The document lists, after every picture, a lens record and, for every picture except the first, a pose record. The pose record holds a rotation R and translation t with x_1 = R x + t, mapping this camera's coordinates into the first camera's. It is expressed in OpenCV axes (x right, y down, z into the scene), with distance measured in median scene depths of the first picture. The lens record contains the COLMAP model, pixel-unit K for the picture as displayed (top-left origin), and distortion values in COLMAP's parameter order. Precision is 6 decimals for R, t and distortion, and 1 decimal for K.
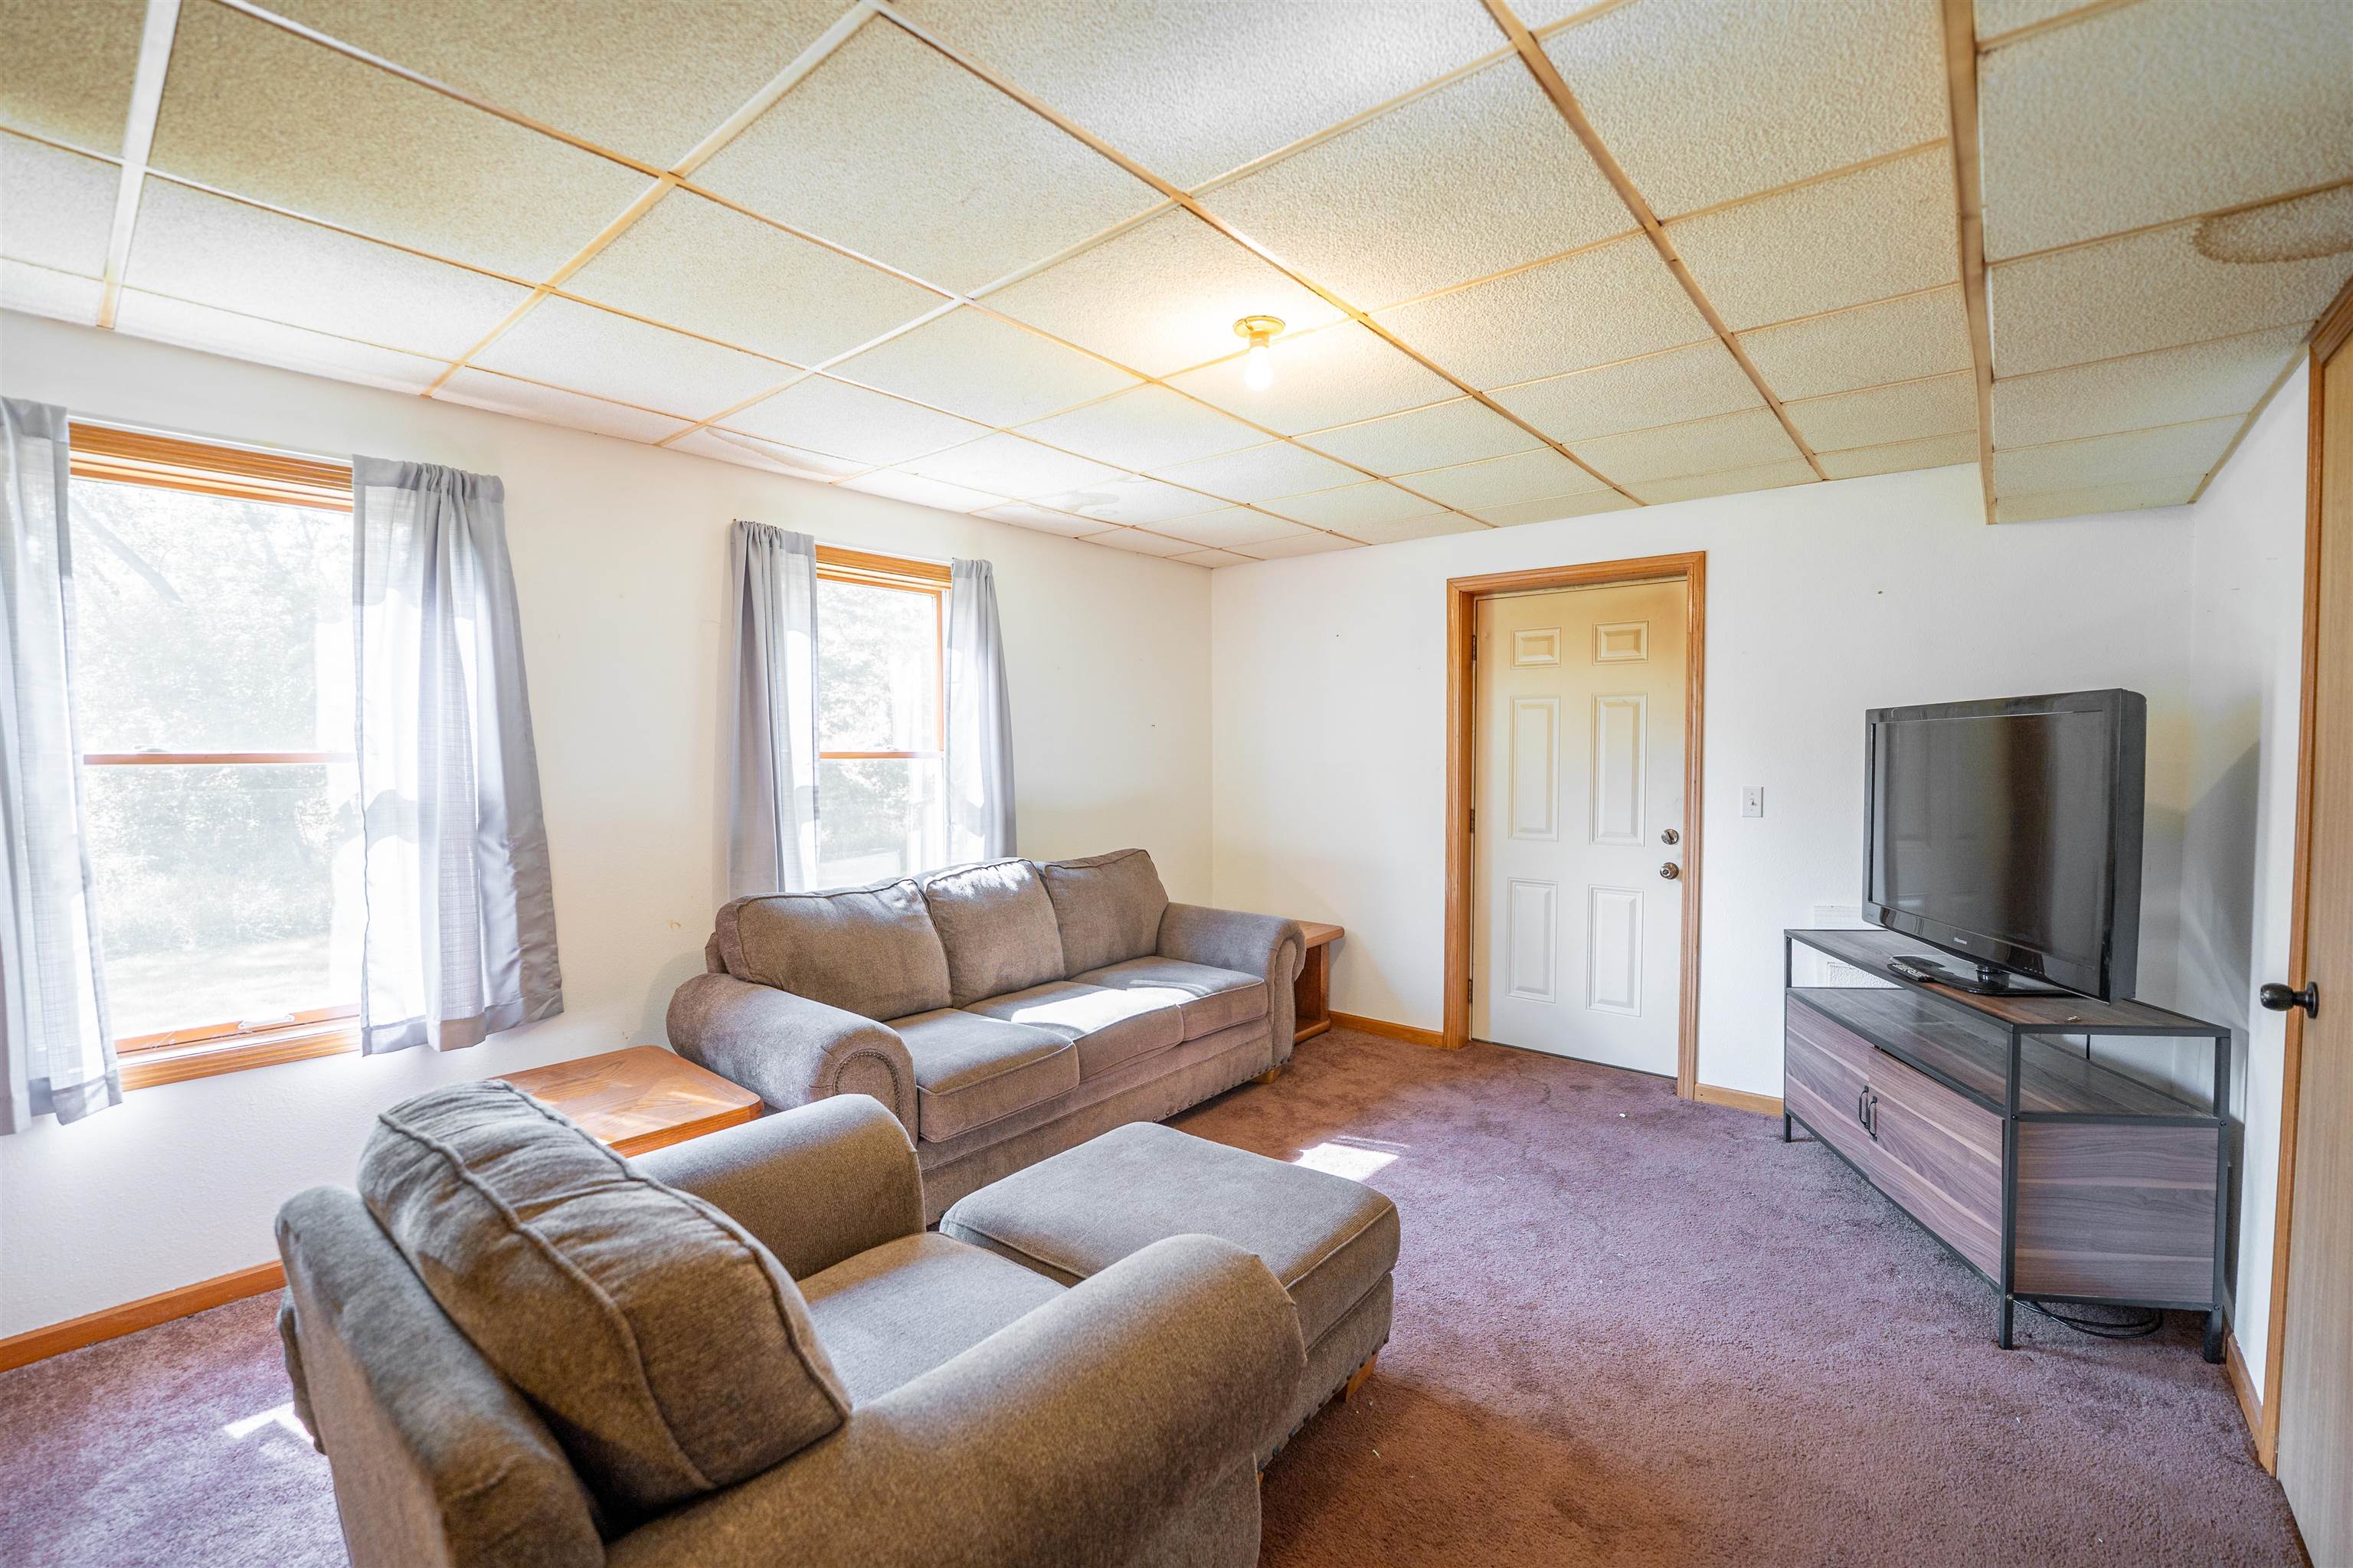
lens RADIAL K [[973.0, 0, 1179.5], [0, 973.0, 788.6], [0, 0, 1]] dist [-0.028527, 0.003653]
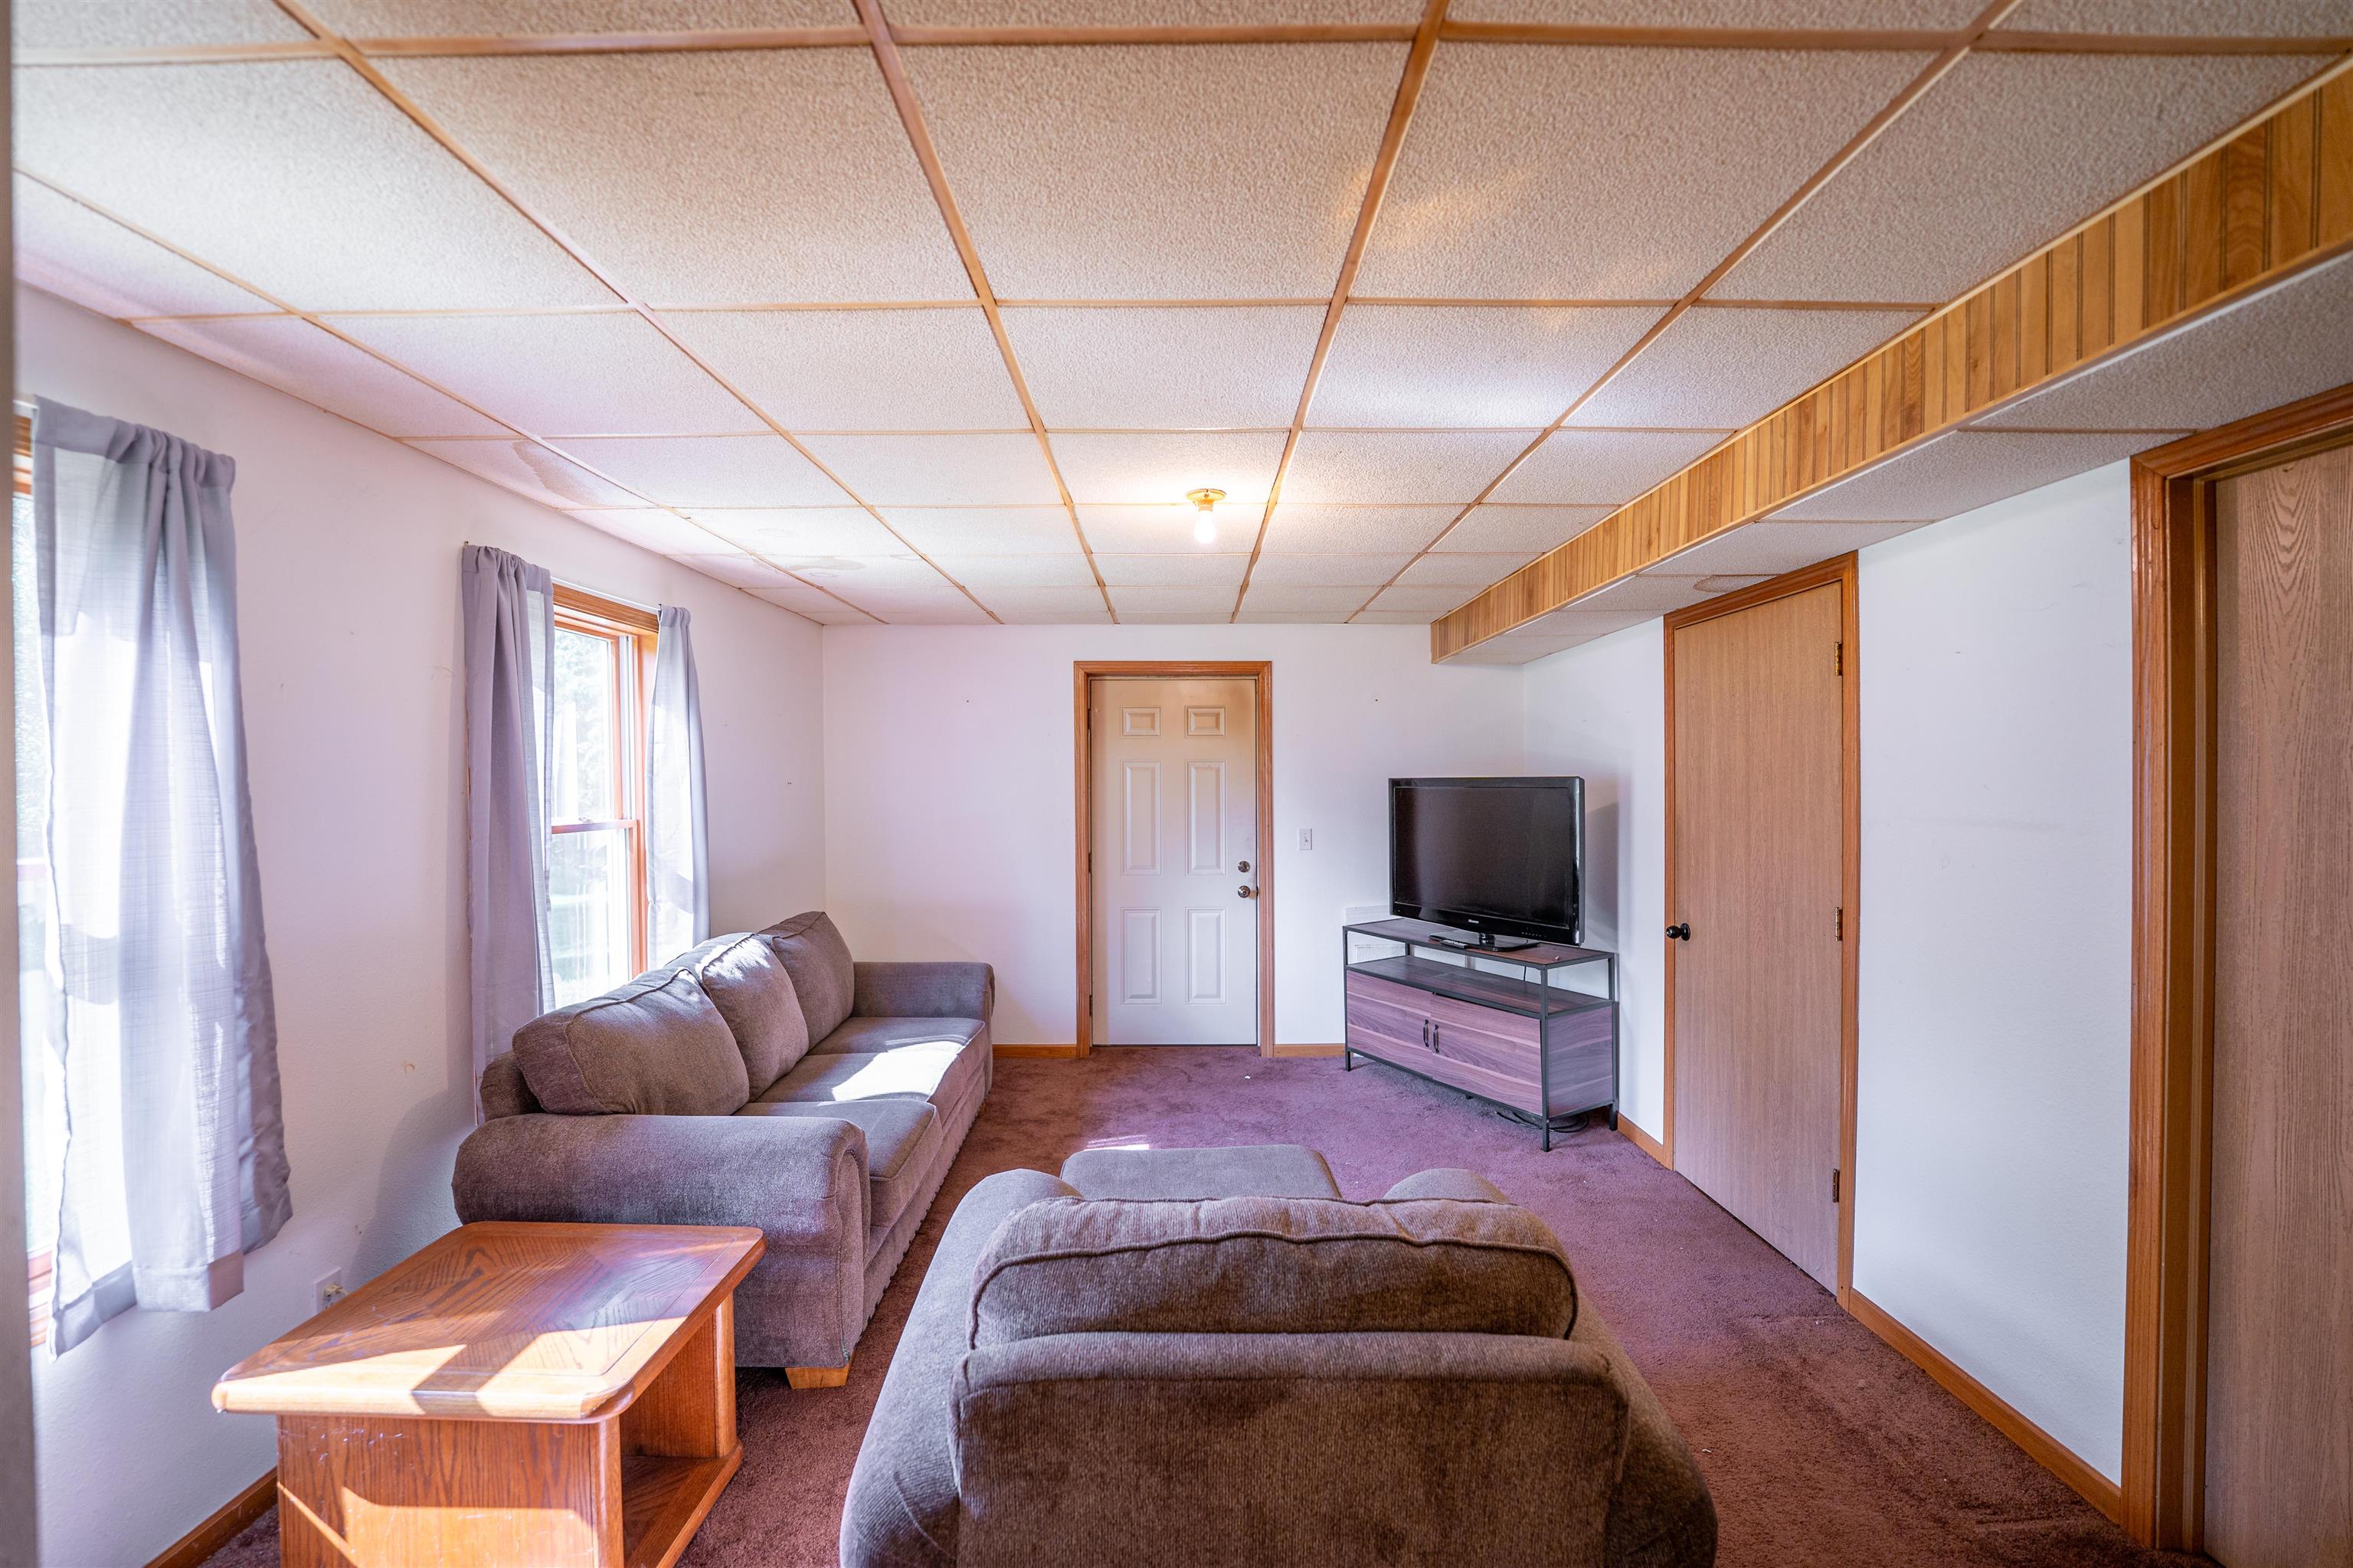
lens RADIAL K [[973.0, 0, 1105.7], [0, 973.0, 785.9], [0, 0, 1]] dist [-0.028527, 0.003653]
pose [[0.778968, -0.011659, 0.626956, -0.532355], [0.030634, 0.999341, -0.019478, -0.045441], [-0.626315, 0.034379, 0.778811, 0.061141]]
